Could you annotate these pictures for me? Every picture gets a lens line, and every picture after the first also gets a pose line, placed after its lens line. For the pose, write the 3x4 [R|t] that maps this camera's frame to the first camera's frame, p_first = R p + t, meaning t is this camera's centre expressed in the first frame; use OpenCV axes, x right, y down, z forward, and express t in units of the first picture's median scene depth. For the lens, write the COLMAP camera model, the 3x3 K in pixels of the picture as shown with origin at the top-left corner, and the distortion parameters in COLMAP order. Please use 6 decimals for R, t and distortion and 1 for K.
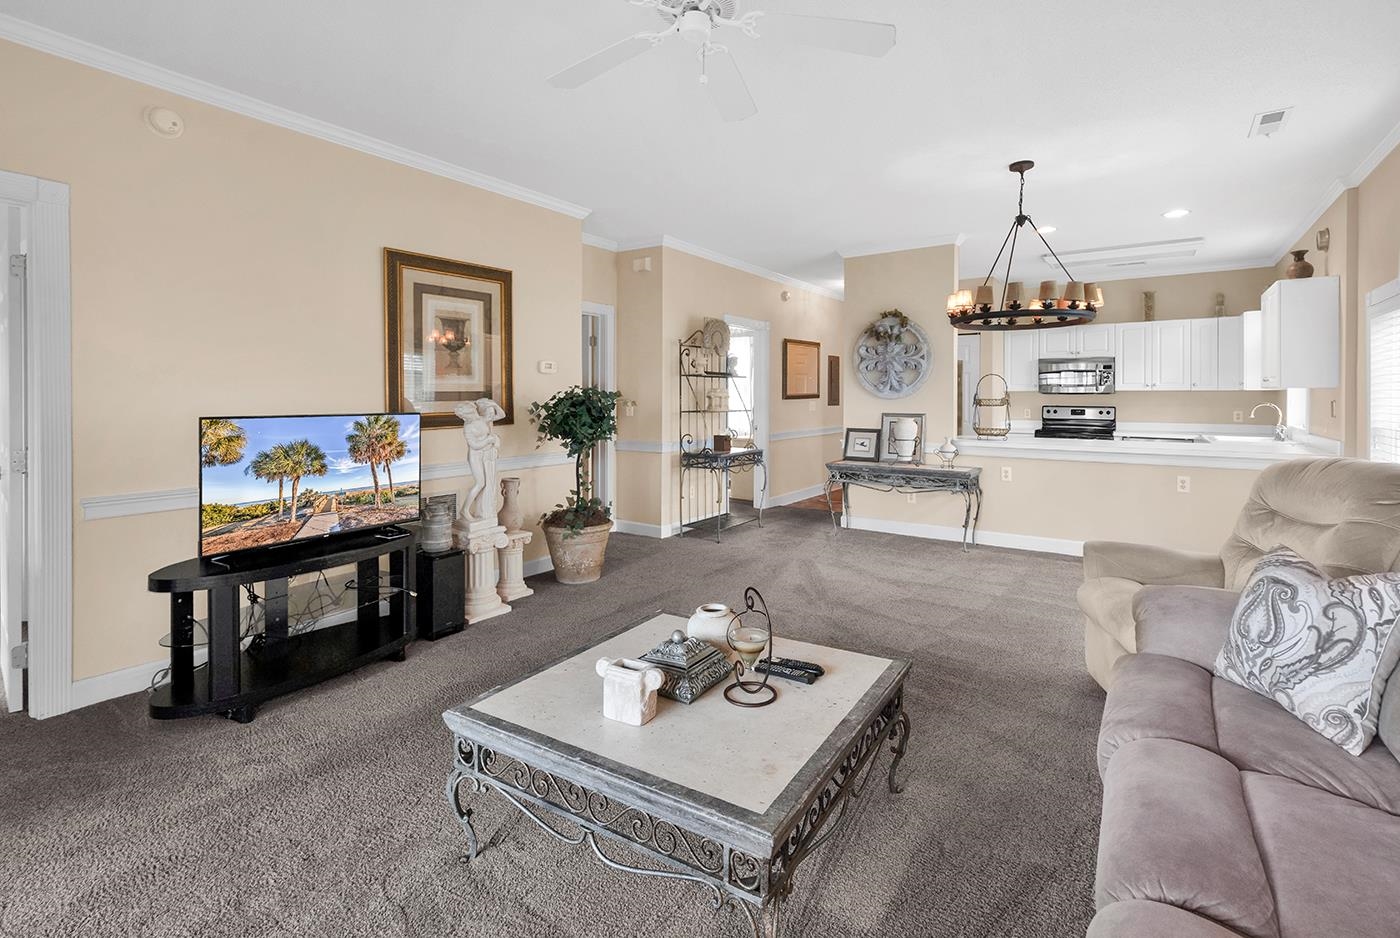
lens RADIAL K [[664.0, 0, 728.6], [0, 664.0, 404.3], [0, 0, 1]] dist [0.039293, -0.000266]
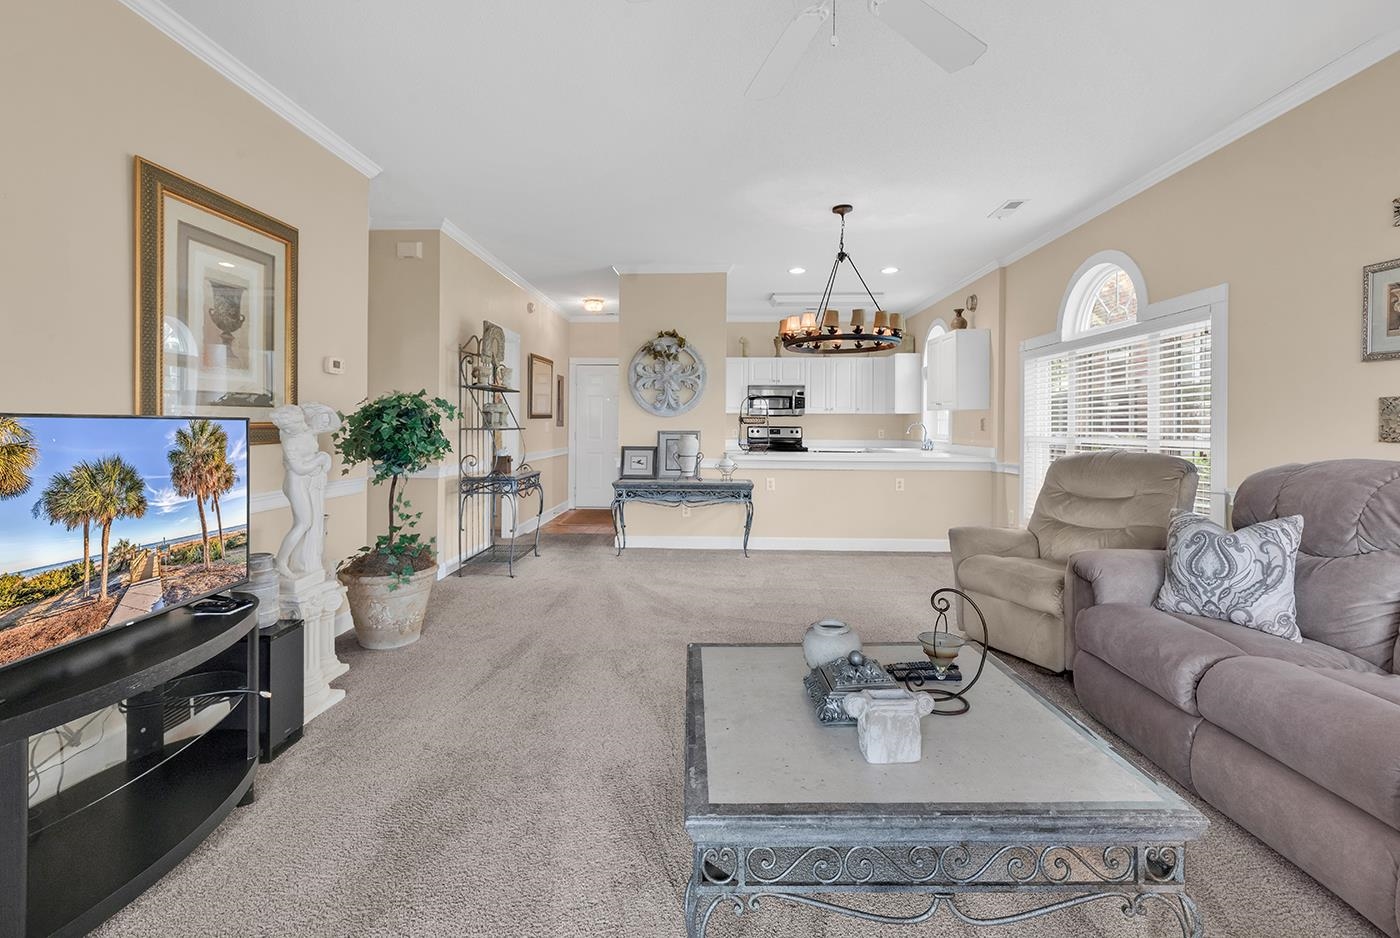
lens RADIAL K [[647.0, 0, 691.5], [0, 647.0, 442.8], [0, 0, 1]] dist [0.001530, -0.000609]
pose [[0.860338, -0.011057, 0.509604, -0.318355], [0.003602, 0.999872, 0.015615, 0.022256], [-0.509711, -0.011599, 0.860267, 0.173513]]
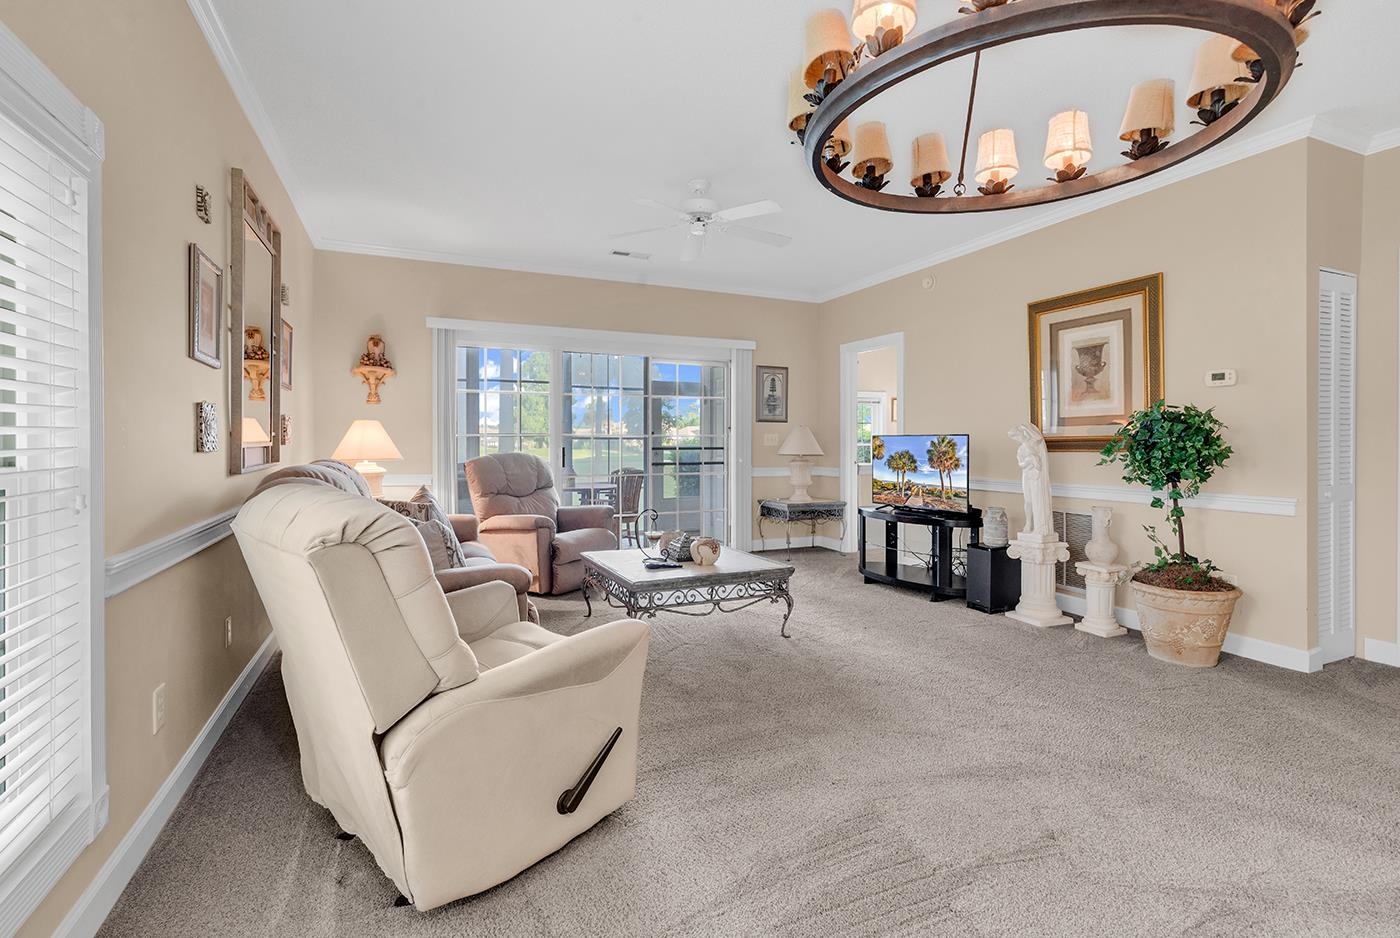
lens RADIAL K [[647.0, 0, 691.5], [0, 647.0, 442.8], [0, 0, 1]] dist [0.001530, -0.000609]
pose [[-0.549950, 0.000943, -0.835197, 0.698917], [-0.009063, 0.999934, 0.007097, 0.018886], [0.835148, 0.011472, -0.549905, 0.949448]]
